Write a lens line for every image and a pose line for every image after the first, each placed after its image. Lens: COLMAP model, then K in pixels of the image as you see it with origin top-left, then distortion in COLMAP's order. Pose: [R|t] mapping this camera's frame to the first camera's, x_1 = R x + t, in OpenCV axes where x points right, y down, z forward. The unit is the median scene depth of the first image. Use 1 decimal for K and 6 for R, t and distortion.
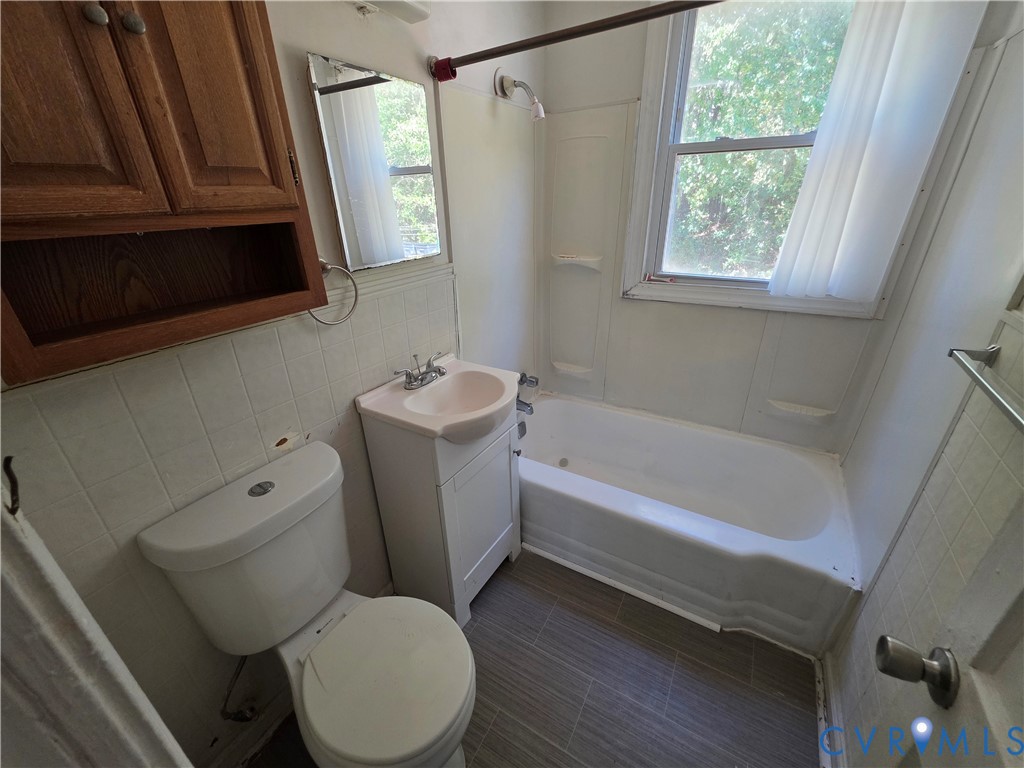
lens RADIAL K [[406.6, 0, 511.7], [0, 406.6, 383.0], [0, 0, 1]] dist [-0.000728, 0.000470]
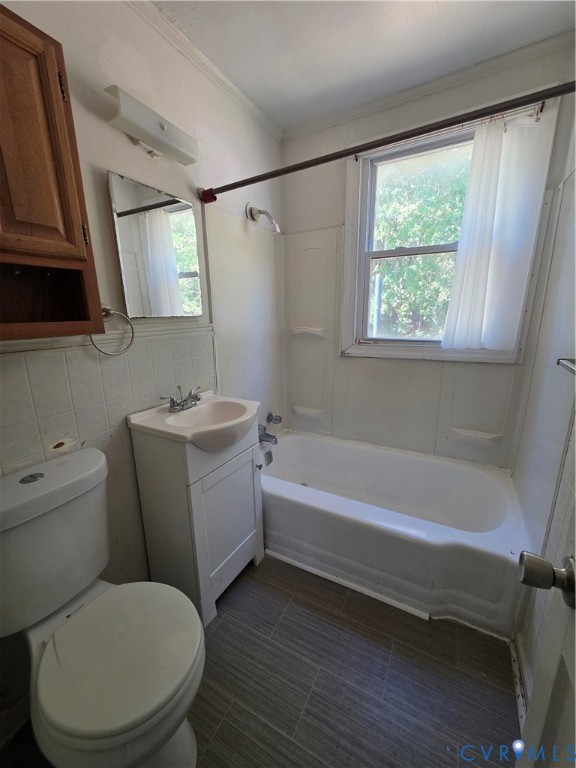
lens RADIAL K [[305.0, 0, 288.0], [0, 305.0, 384.0], [0, 0, 1]] dist [-0.000728, 0.000470]
pose [[0.999297, -0.000662, 0.037479, 0.075795], [0.007989, 0.980632, -0.195697, 0.116846], [-0.036623, 0.195858, 0.979948, 0.021323]]
